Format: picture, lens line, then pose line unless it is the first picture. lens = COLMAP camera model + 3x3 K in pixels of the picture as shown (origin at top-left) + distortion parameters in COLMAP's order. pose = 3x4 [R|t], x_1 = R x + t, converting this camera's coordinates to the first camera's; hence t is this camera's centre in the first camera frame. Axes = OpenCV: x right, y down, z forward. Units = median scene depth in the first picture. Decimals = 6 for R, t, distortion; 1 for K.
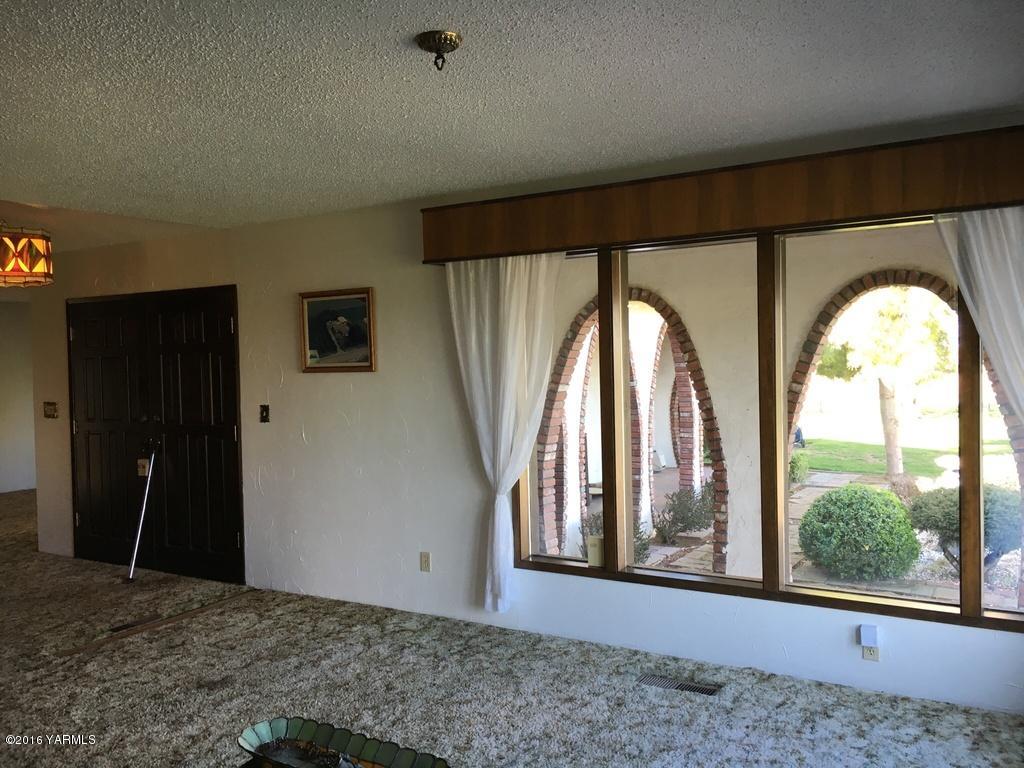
lens RADIAL K [[868.4, 0, 511.1], [0, 868.4, 383.8], [0, 0, 1]] dist [0.038165, -0.033879]
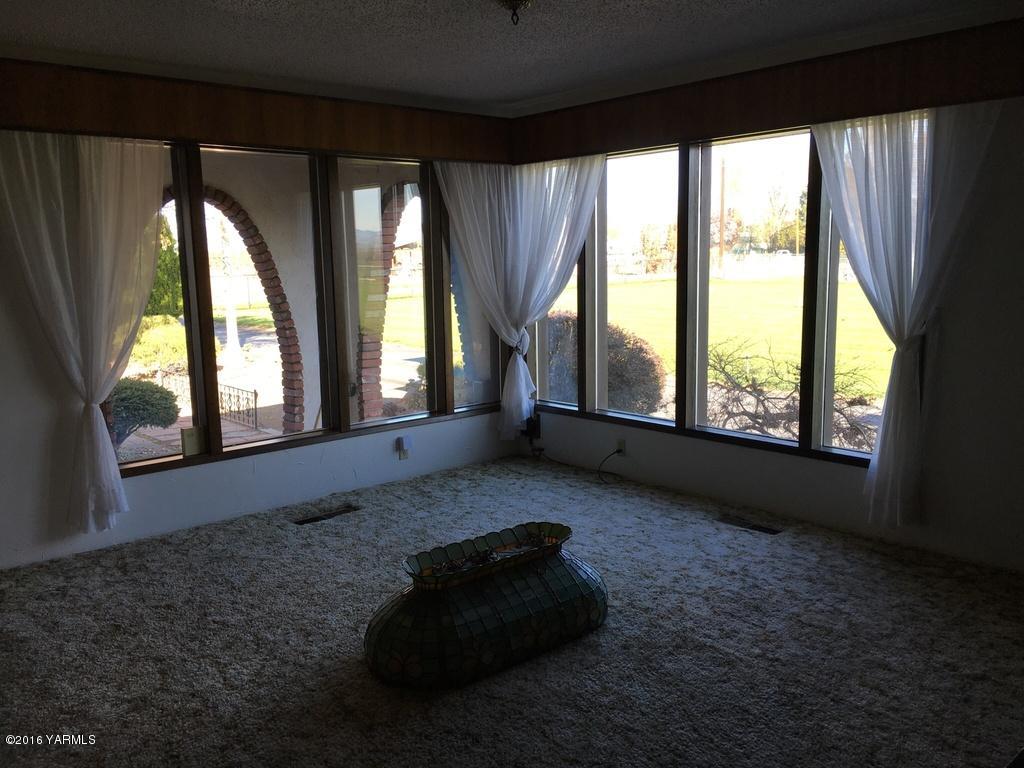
lens RADIAL K [[868.4, 0, 511.5], [0, 868.4, 384.5], [0, 0, 1]] dist [0.038165, -0.033879]
pose [[0.288902, -0.127688, 0.948805, -0.886742], [0.040910, 0.991807, 0.121019, 0.017679], [-0.956484, 0.003853, 0.291759, 0.377523]]
